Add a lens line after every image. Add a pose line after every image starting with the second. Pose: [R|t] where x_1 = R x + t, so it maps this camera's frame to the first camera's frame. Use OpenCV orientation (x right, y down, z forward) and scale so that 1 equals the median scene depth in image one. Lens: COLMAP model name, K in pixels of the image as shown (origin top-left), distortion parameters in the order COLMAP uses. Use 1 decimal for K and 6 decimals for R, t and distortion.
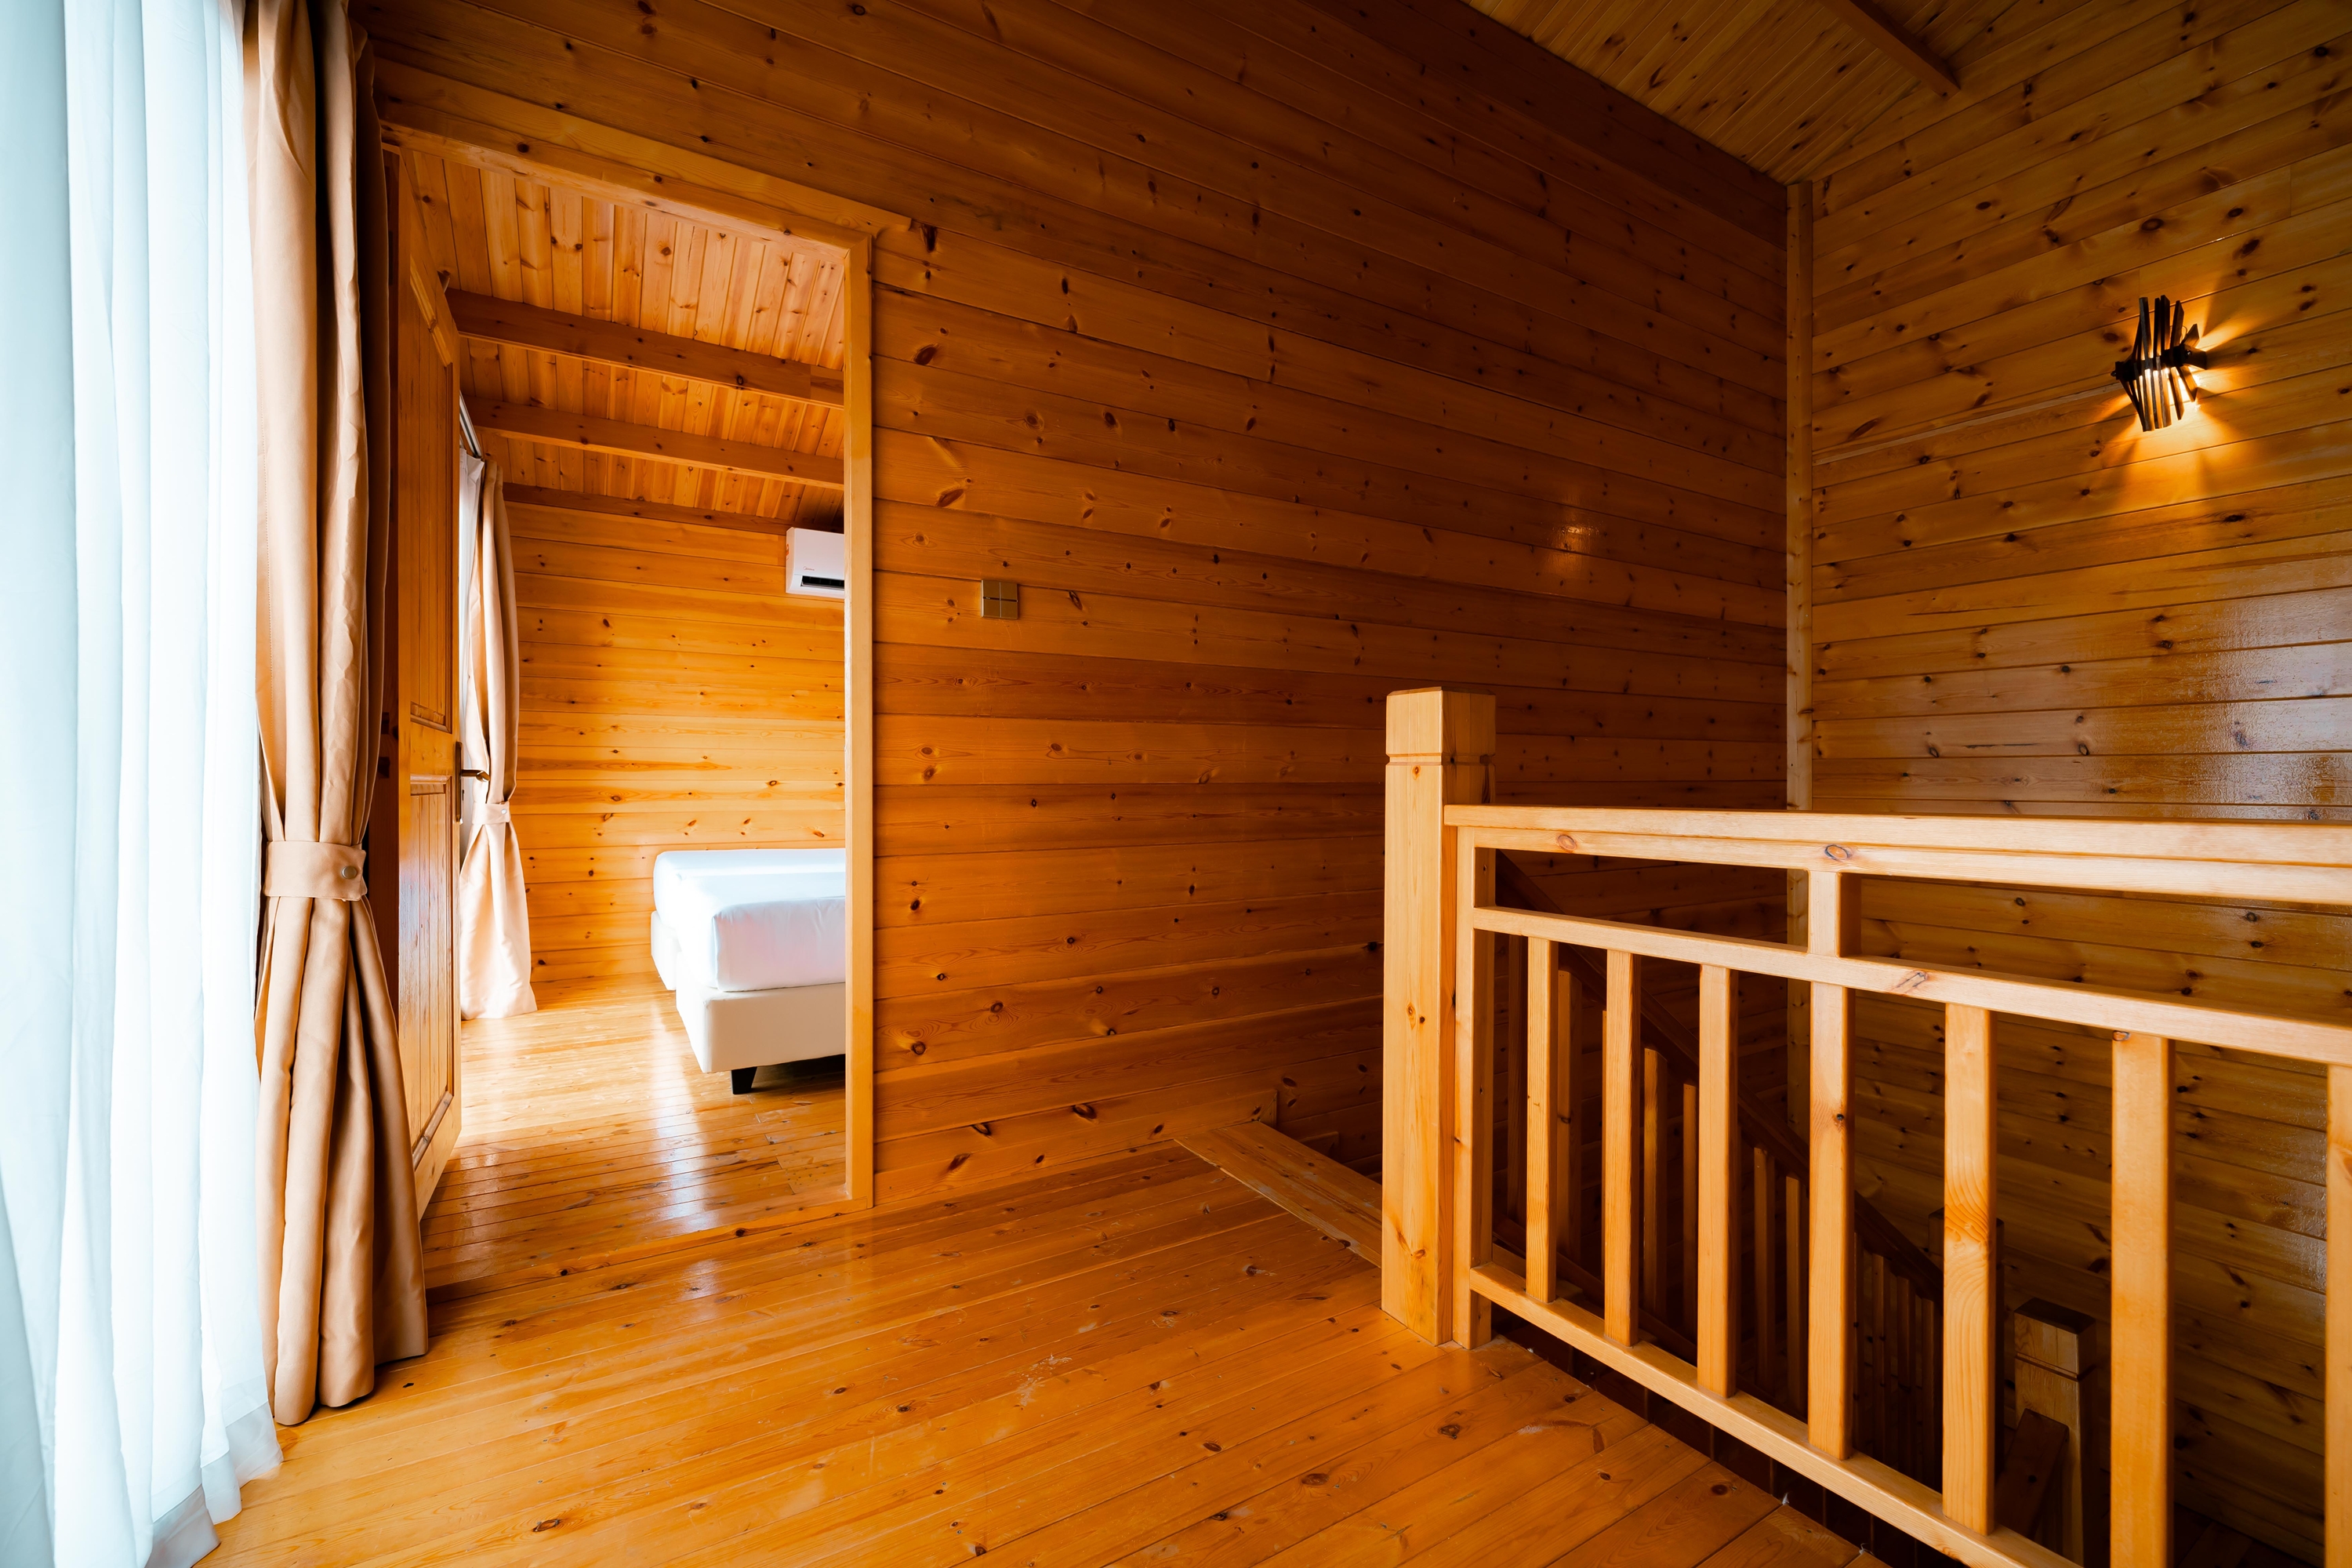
lens RADIAL K [[970.2, 0, 1181.5], [0, 970.2, 774.5], [0, 0, 1]] dist [0.001476, 0.000173]
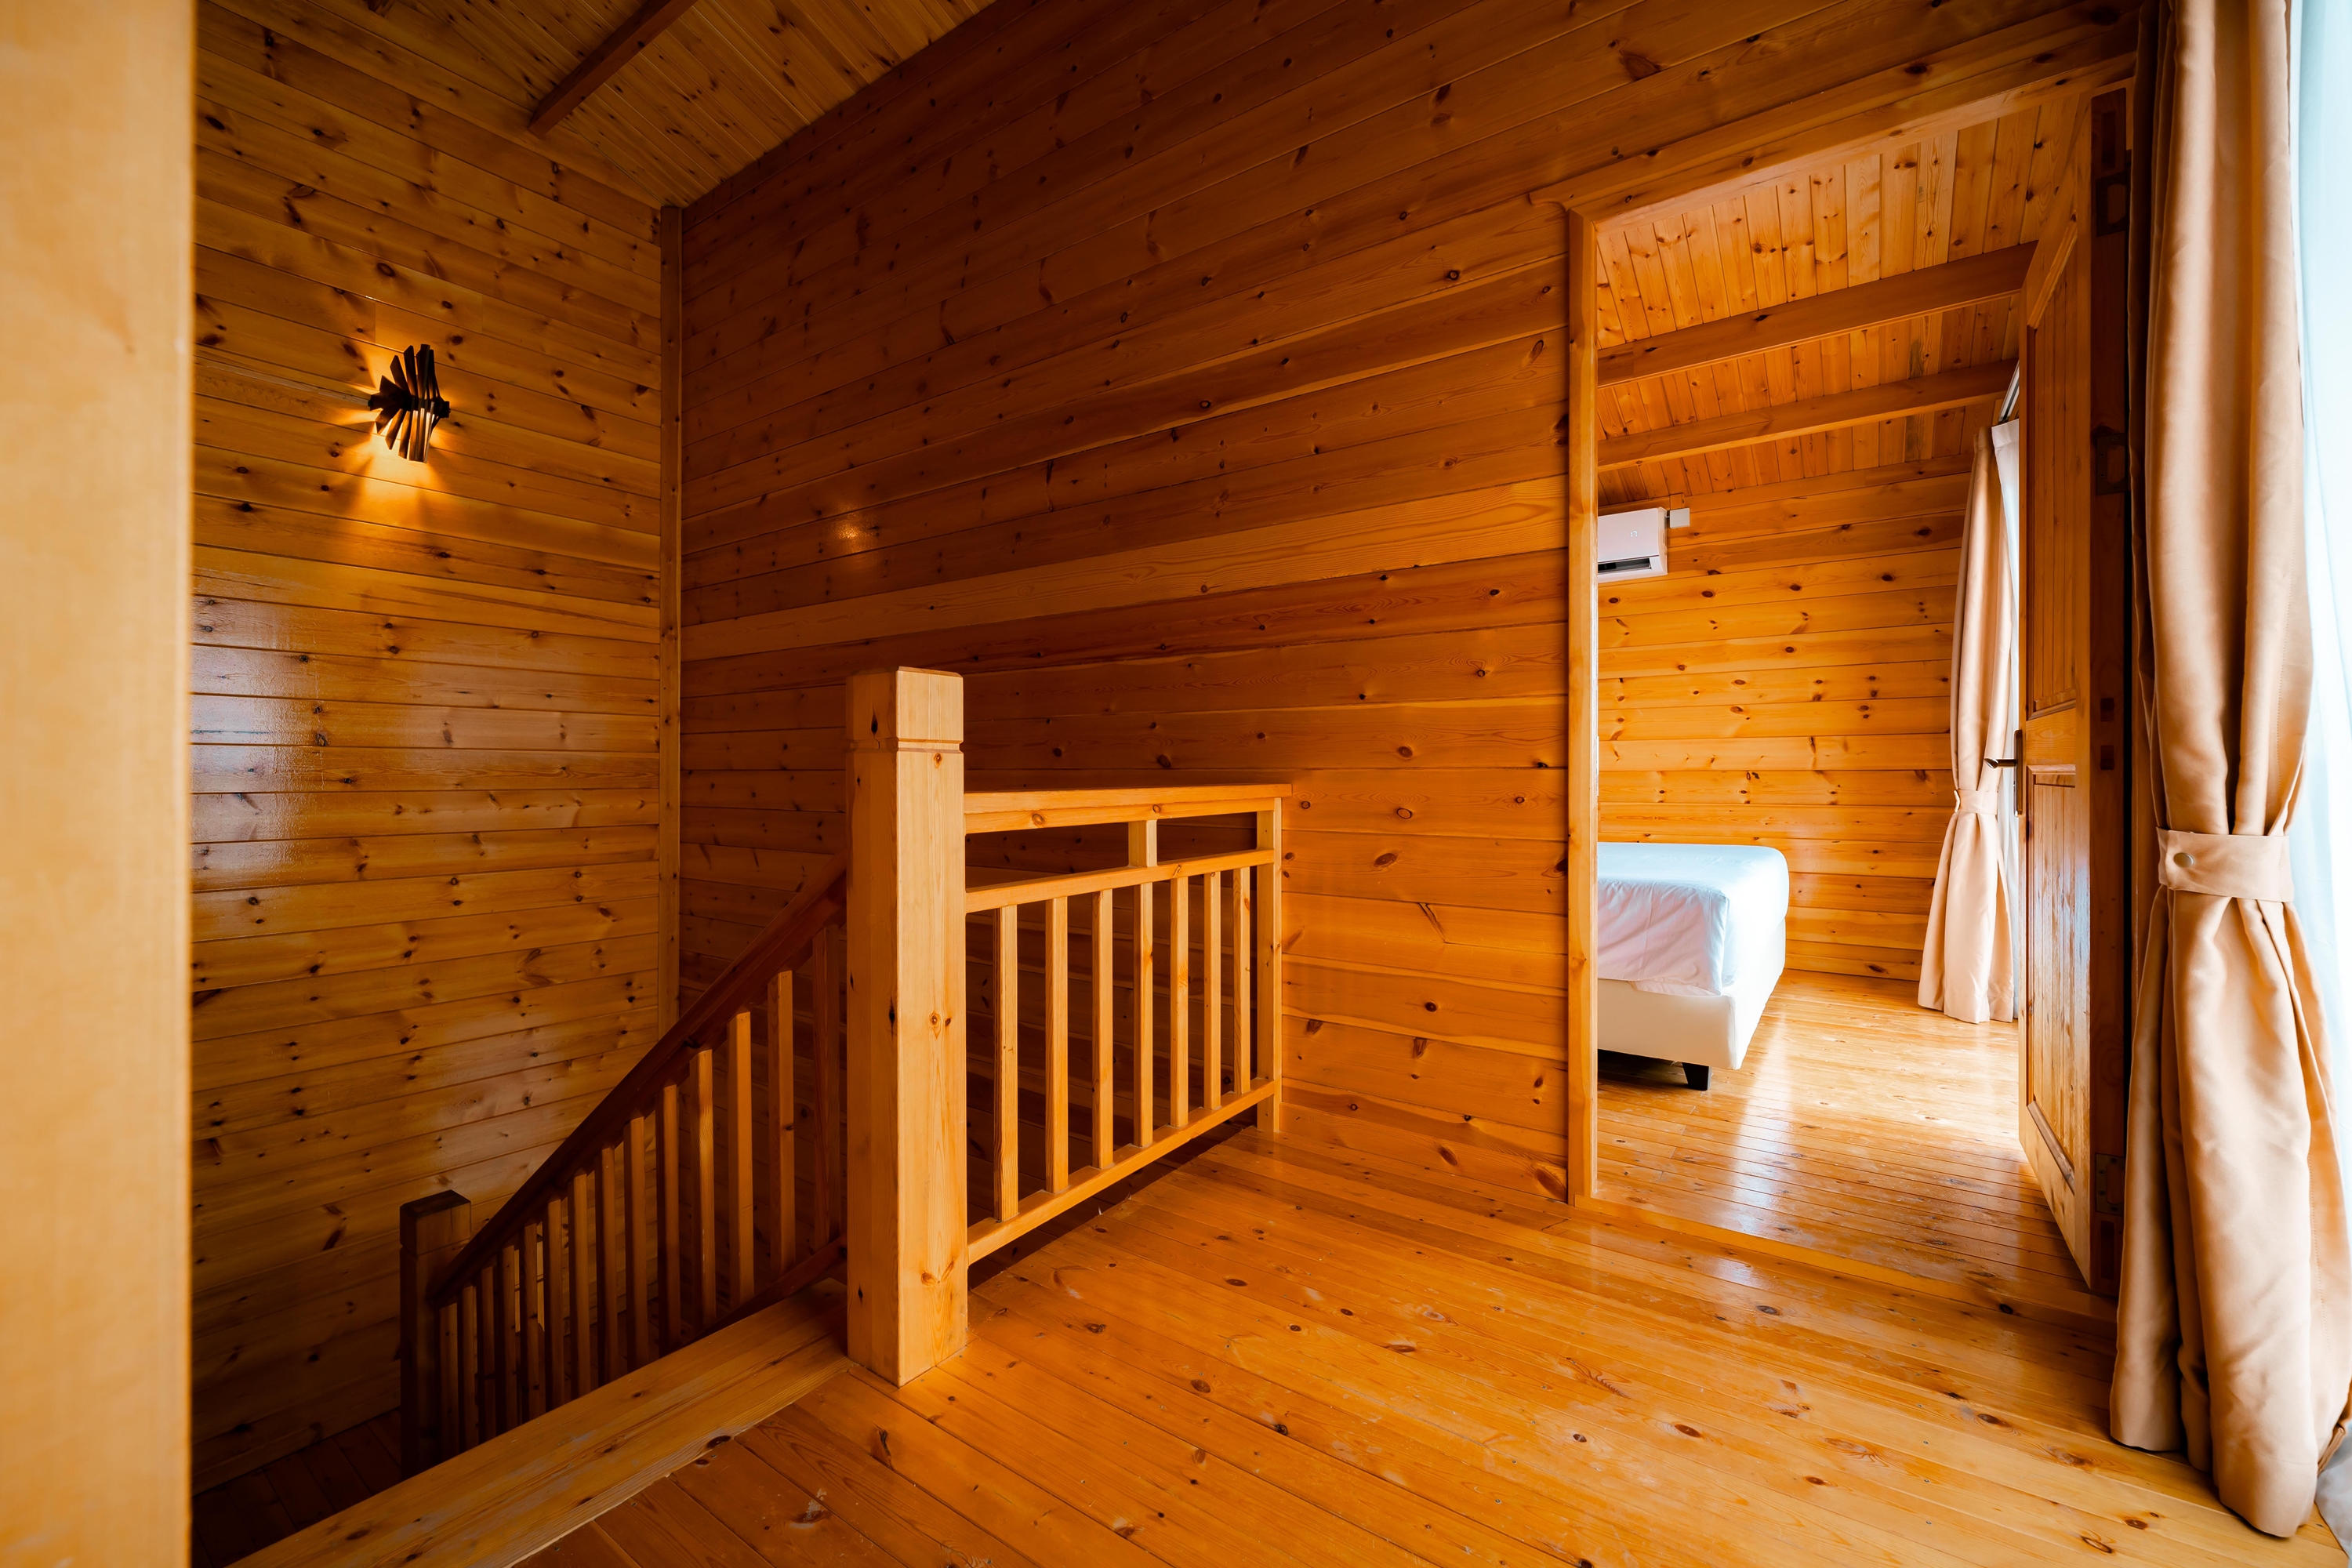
lens RADIAL K [[936.2, 0, 1181.8], [0, 936.2, 776.6], [0, 0, 1]] dist [0.001714, 0.000096]
pose [[-0.376474, -0.004319, 0.926417, -0.730670], [-0.003832, 0.999988, 0.003104, 0.010986], [-0.926419, -0.002382, -0.376486, 1.216214]]
